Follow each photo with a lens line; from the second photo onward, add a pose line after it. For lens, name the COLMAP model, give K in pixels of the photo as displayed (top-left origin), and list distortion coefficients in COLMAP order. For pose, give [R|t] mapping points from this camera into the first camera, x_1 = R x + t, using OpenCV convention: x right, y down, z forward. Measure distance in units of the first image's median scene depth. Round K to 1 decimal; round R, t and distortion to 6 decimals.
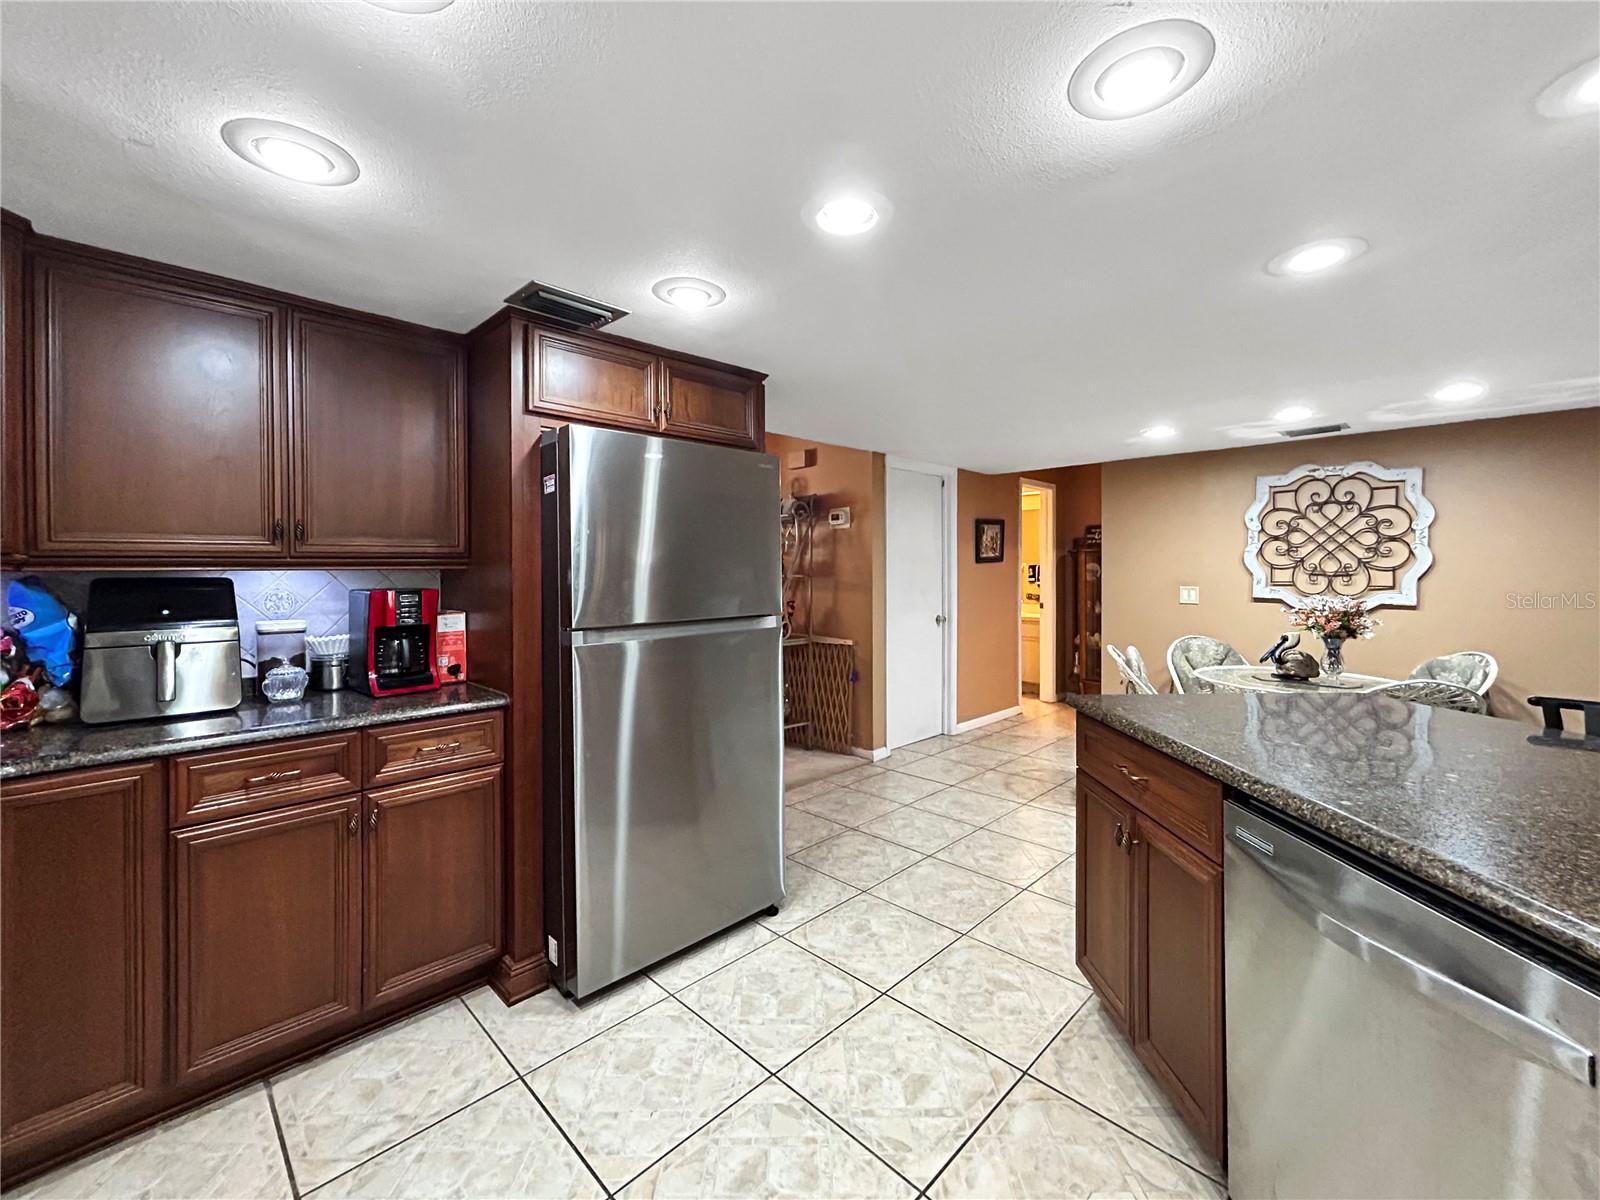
lens RADIAL K [[659.7, 0, 797.7], [0, 659.7, 572.9], [0, 0, 1]] dist [-0.002446, 0.001645]
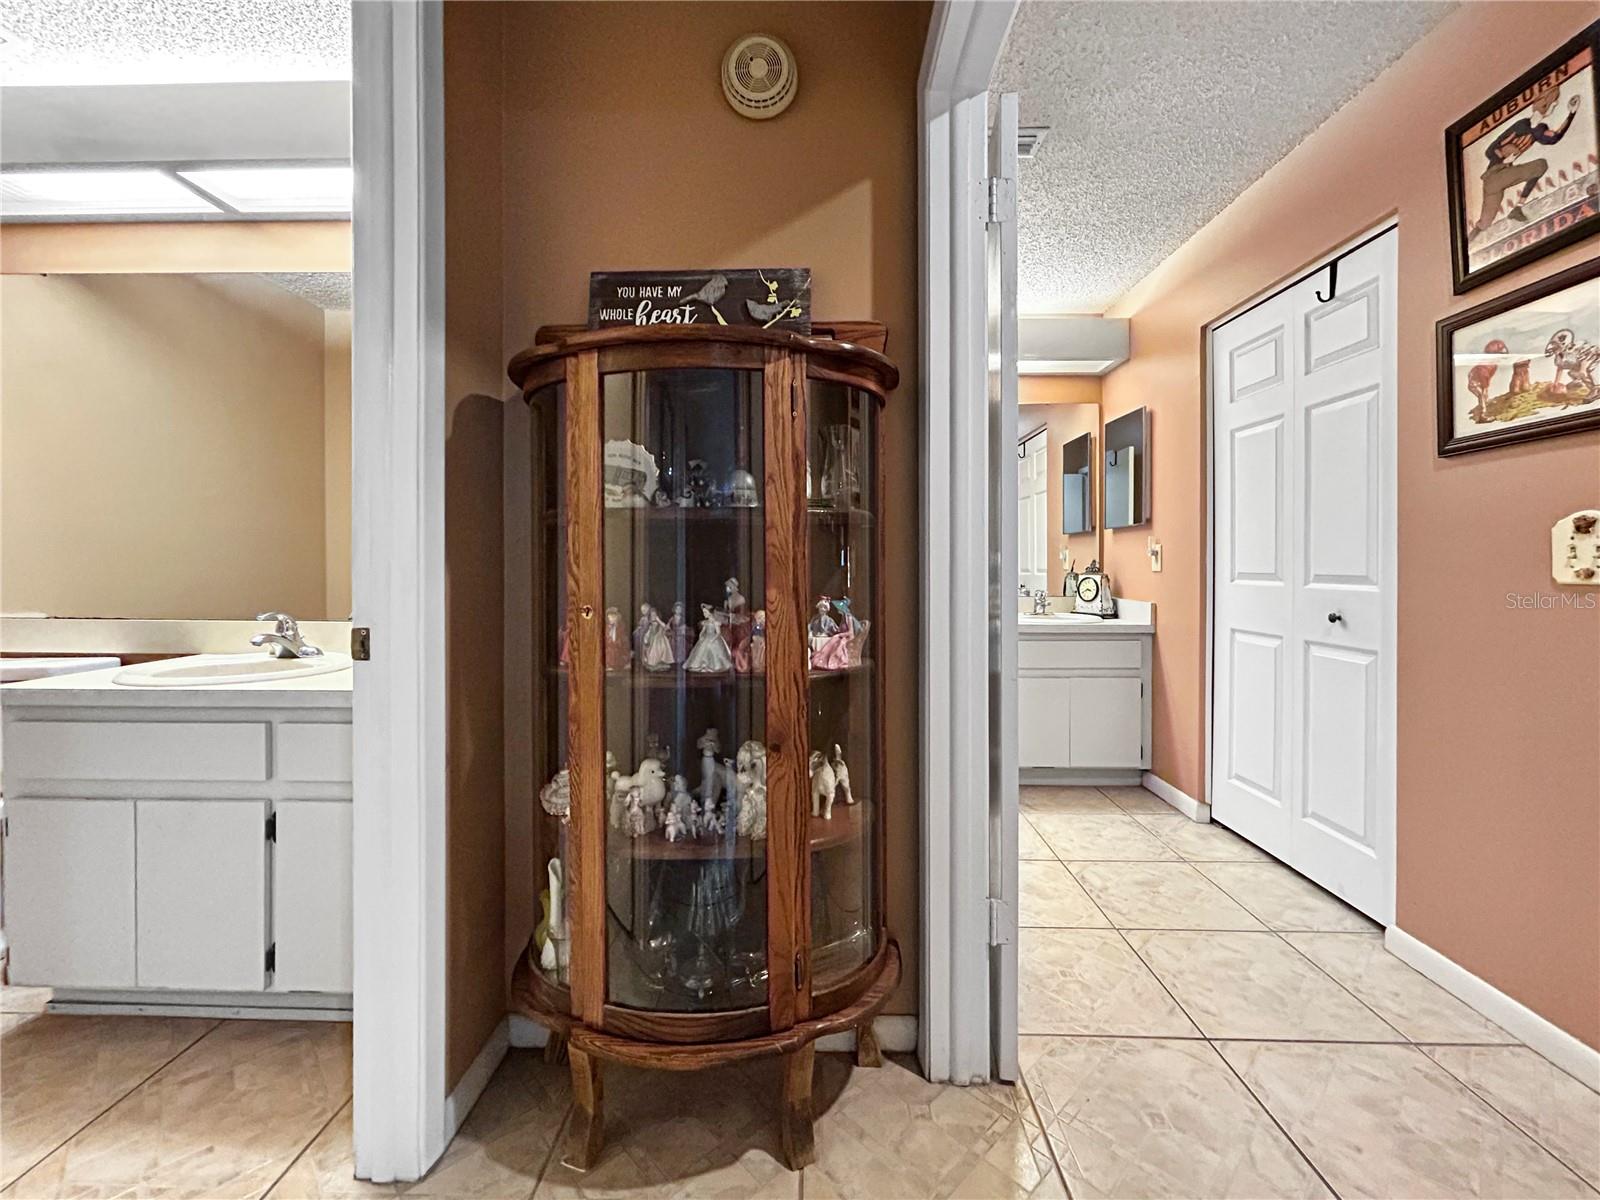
lens RADIAL K [[659.7, 0, 791.4], [0, 659.7, 564.9], [0, 0, 1]] dist [-0.002446, 0.001645]
pose [[0.726732, 0.003579, 0.686912, 0.530484], [0.002729, 0.999963, -0.008097, 0.047514], [-0.686916, 0.007759, 0.726695, 1.263817]]
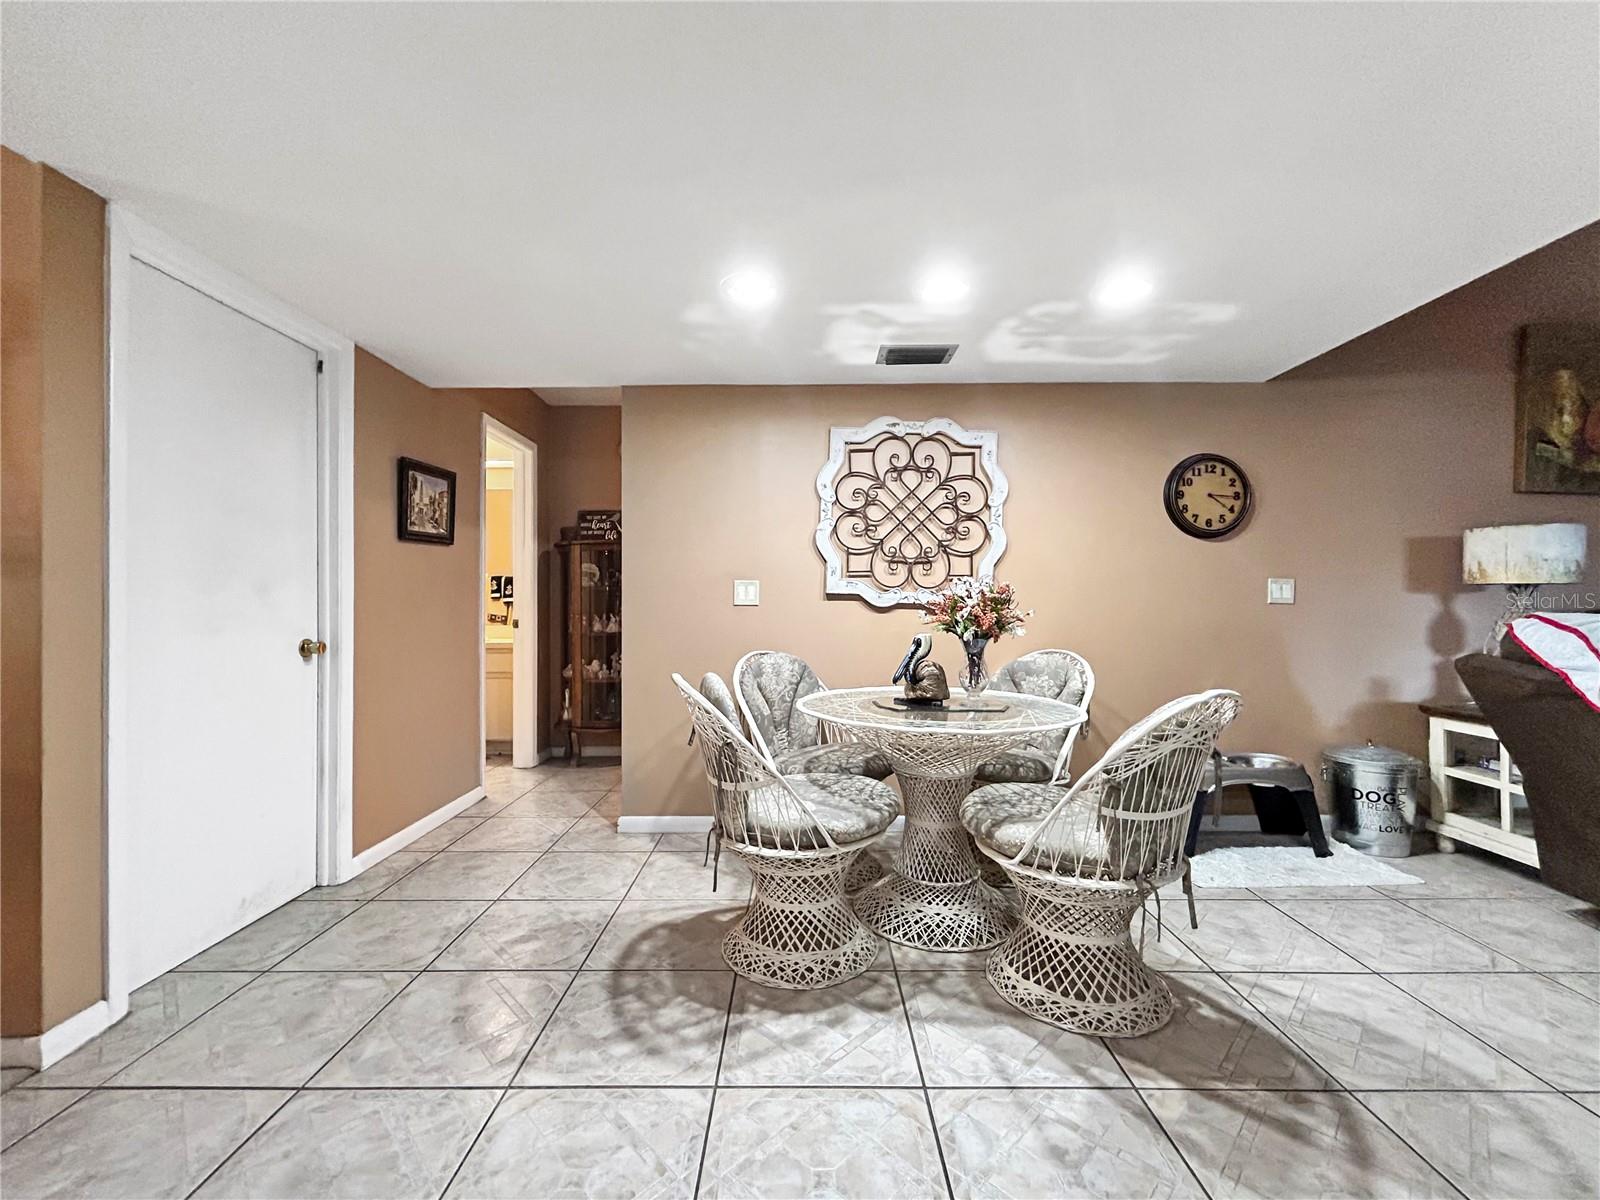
lens RADIAL K [[659.7, 0, 801.7], [0, 659.7, 602.9], [0, 0, 1]] dist [-0.002446, 0.001645]
pose [[0.706684, 0.001853, 0.707527, 0.163451], [0.003067, 0.999979, -0.005683, 0.052567], [-0.707523, 0.006186, 0.706664, 0.518753]]
